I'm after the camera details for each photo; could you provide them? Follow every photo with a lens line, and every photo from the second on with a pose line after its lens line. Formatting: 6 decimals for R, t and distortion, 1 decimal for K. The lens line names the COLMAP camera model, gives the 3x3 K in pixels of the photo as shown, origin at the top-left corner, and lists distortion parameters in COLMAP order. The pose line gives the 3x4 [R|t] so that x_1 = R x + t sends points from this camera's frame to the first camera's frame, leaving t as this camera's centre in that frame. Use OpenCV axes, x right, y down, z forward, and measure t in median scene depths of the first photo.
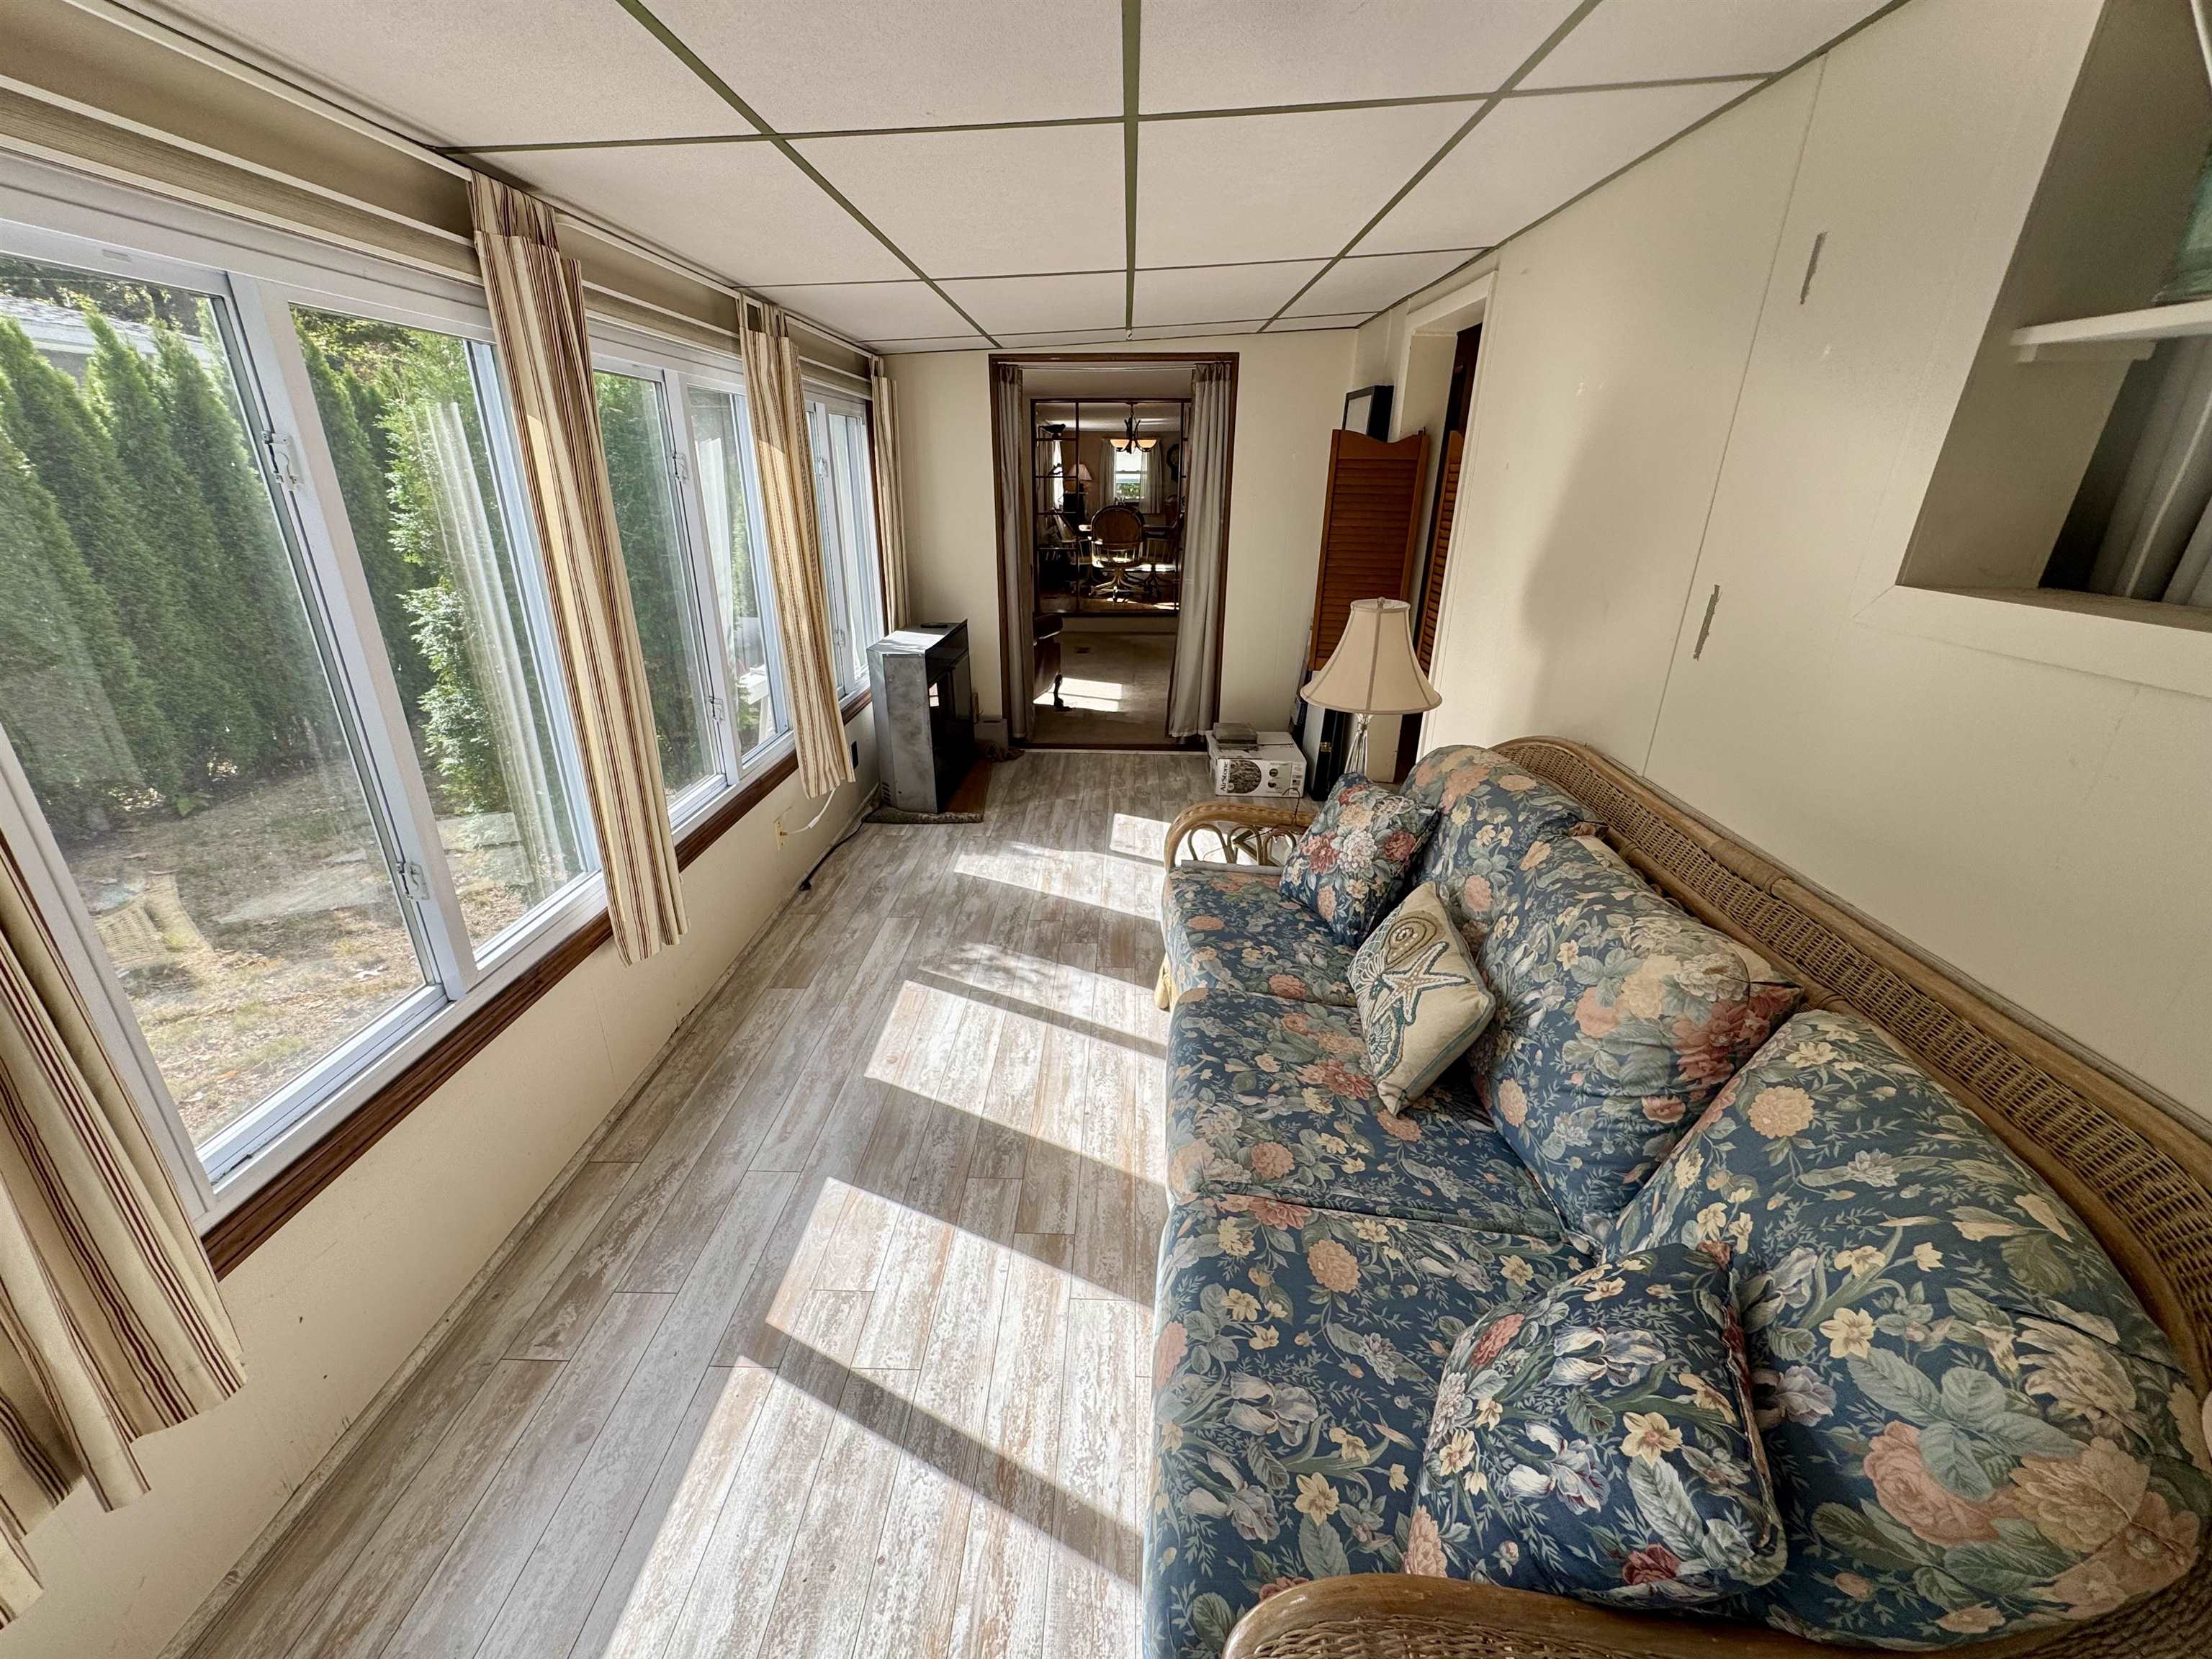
lens RADIAL K [[881.4, 0, 1106.9], [0, 881.4, 827.5], [0, 0, 1]] dist [-0.003655, 0.000712]
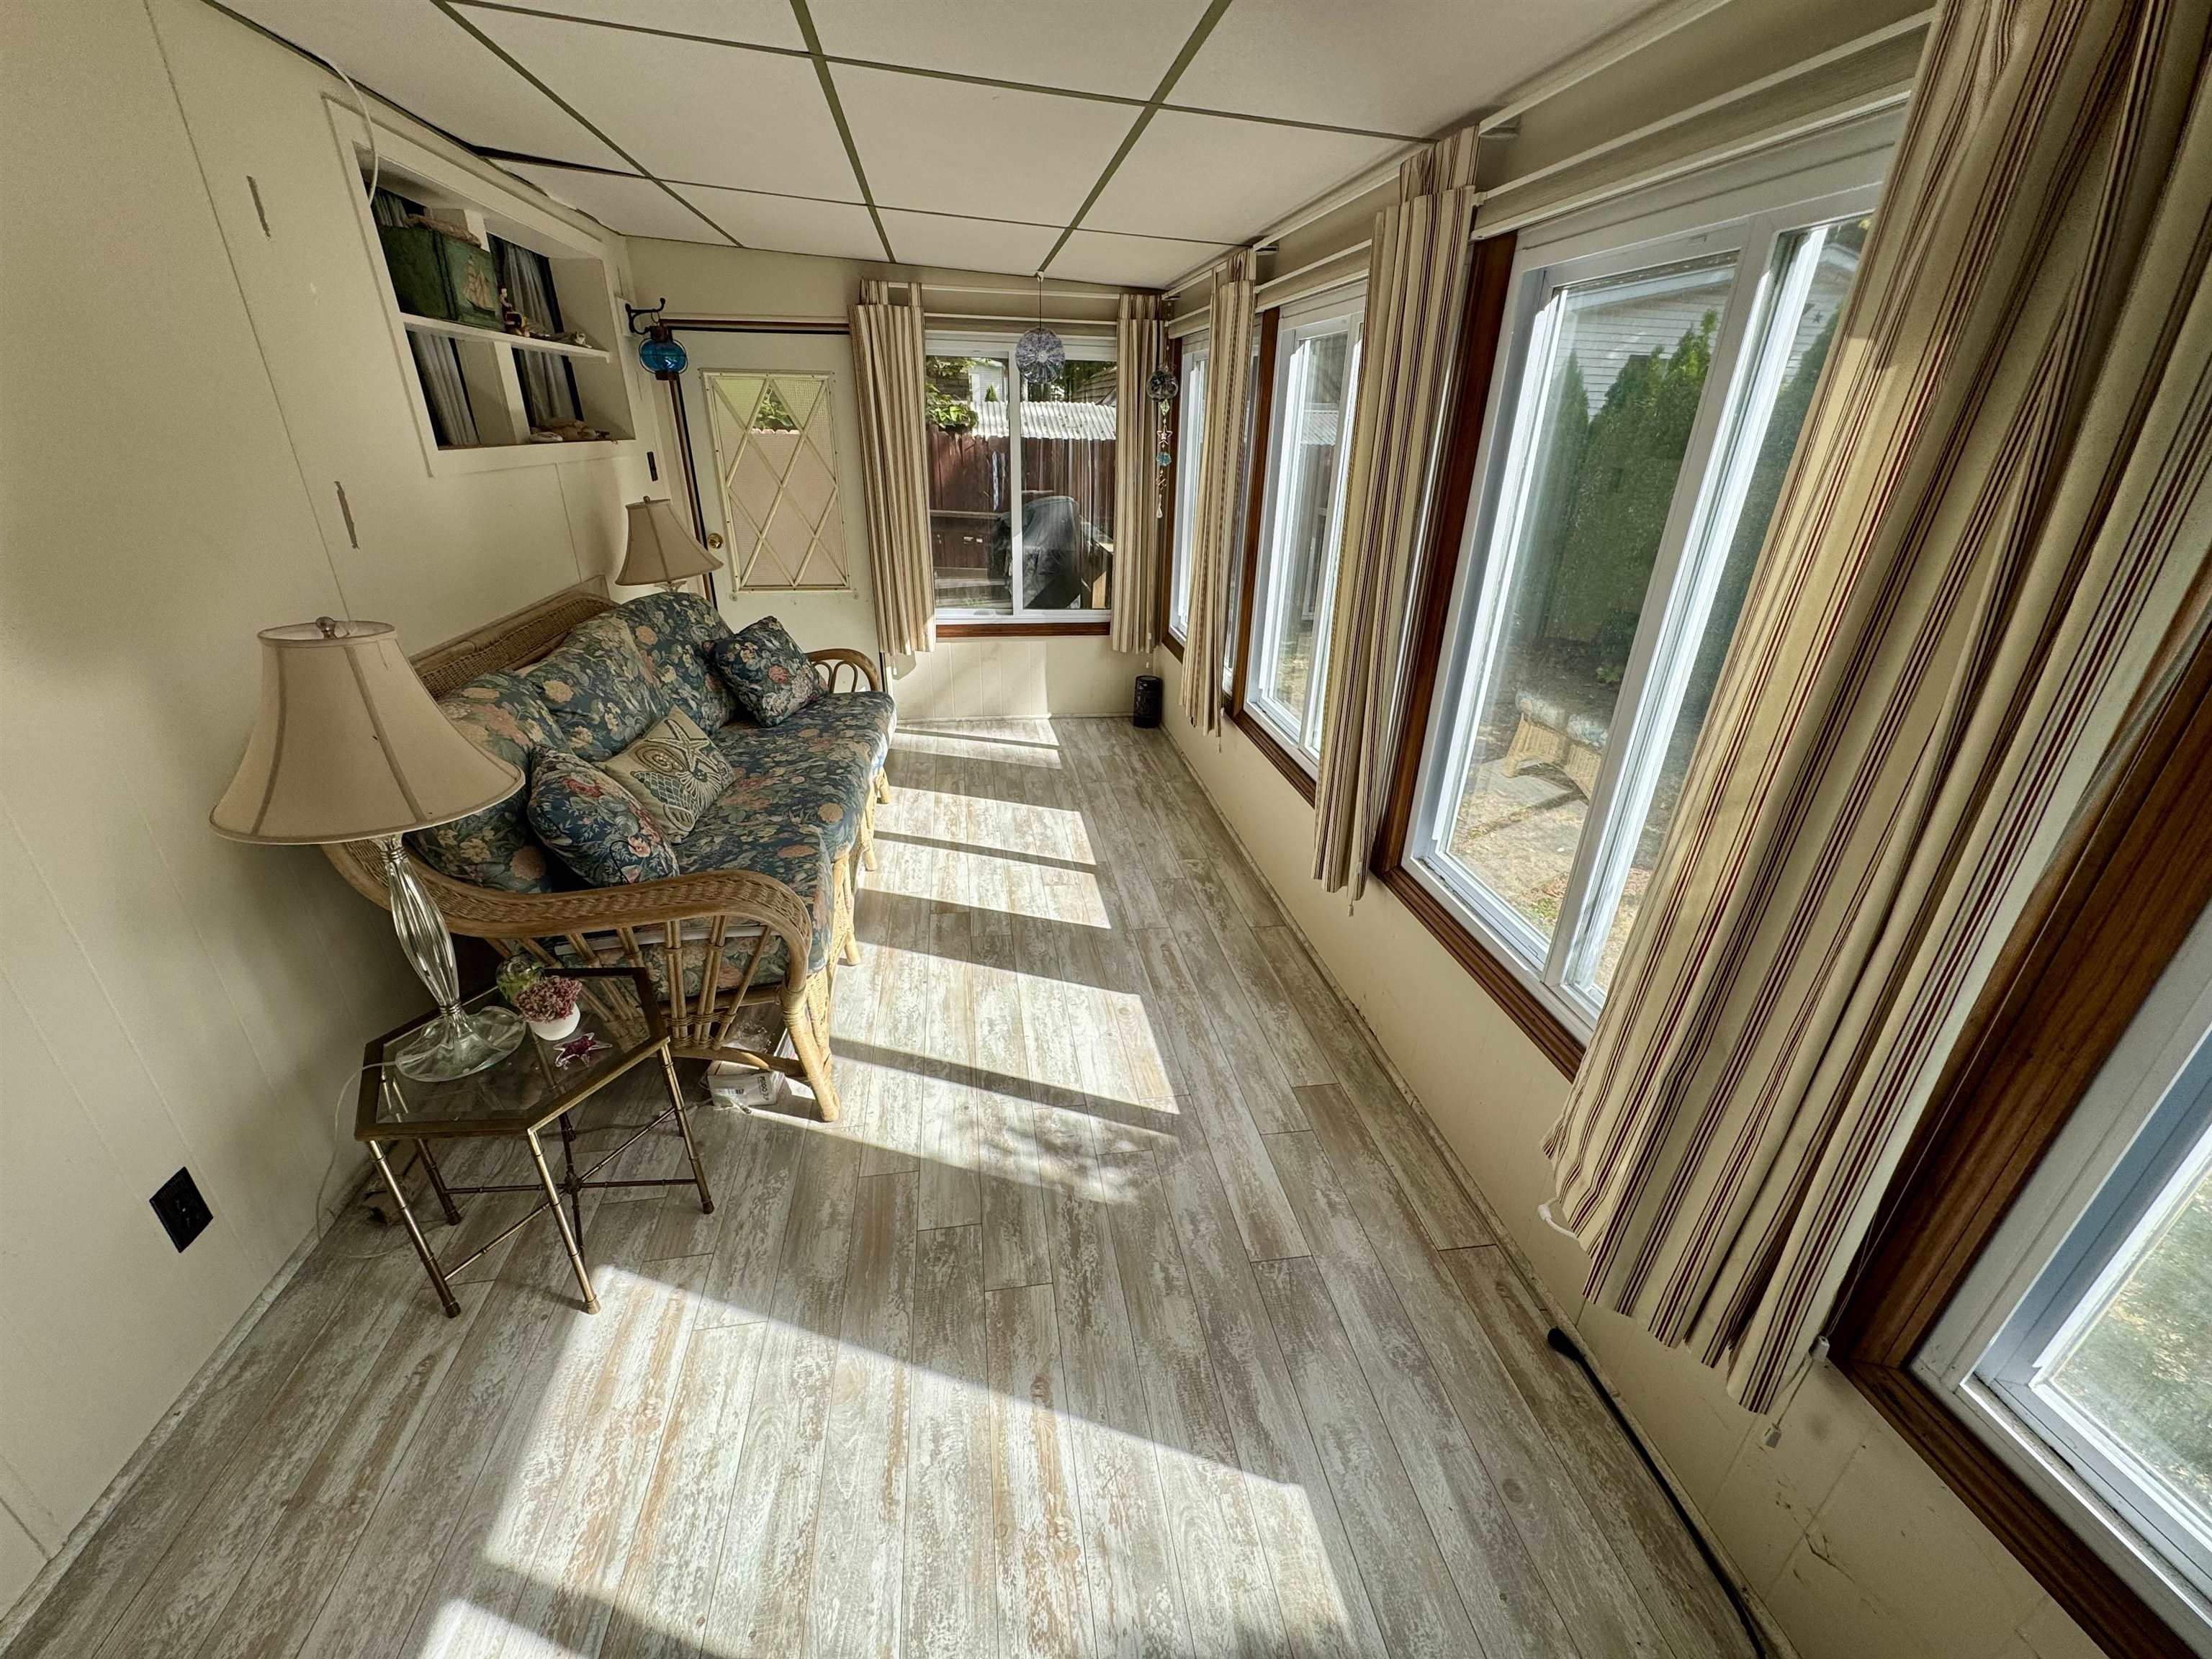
lens RADIAL K [[881.4, 0, 1106.9], [0, 881.4, 827.5], [0, 0, 1]] dist [-0.003655, 0.000712]
pose [[-0.981753, 0.043827, -0.185040, -0.046117], [-0.105288, 0.685027, 0.720869, -0.592336], [0.158350, 0.727198, -0.667913, 1.483527]]
